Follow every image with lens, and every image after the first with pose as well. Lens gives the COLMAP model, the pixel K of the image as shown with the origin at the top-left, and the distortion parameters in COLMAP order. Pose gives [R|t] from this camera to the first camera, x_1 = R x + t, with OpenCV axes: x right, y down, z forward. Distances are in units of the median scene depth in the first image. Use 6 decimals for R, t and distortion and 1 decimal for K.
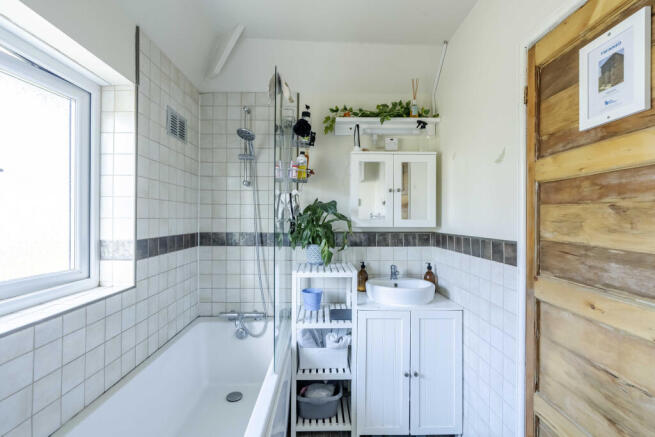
lens RADIAL K [[296.9, 0, 327.9], [0, 296.9, 218.3], [0, 0, 1]] dist [0.001415, 0.000459]
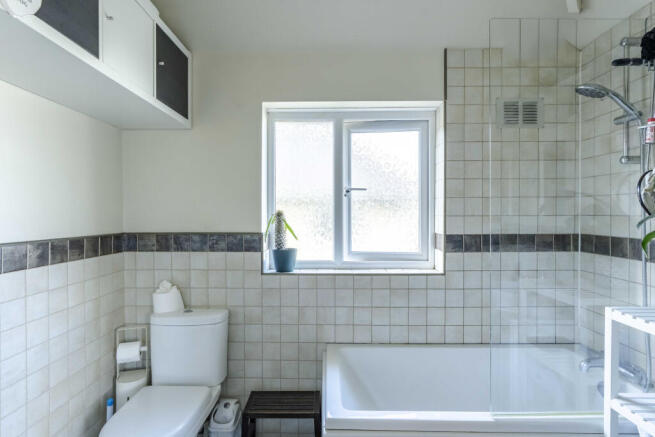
lens RADIAL K [[337.2, 0, 326.9], [0, 337.2, 216.5], [0, 0, 1]] dist [-0.009236, 0.000324]
pose [[-0.025475, 0.008742, -0.999637, 0.665733], [0.004985, 0.999950, 0.008618, -0.011441], [0.999663, -0.004764, -0.025518, 0.559311]]
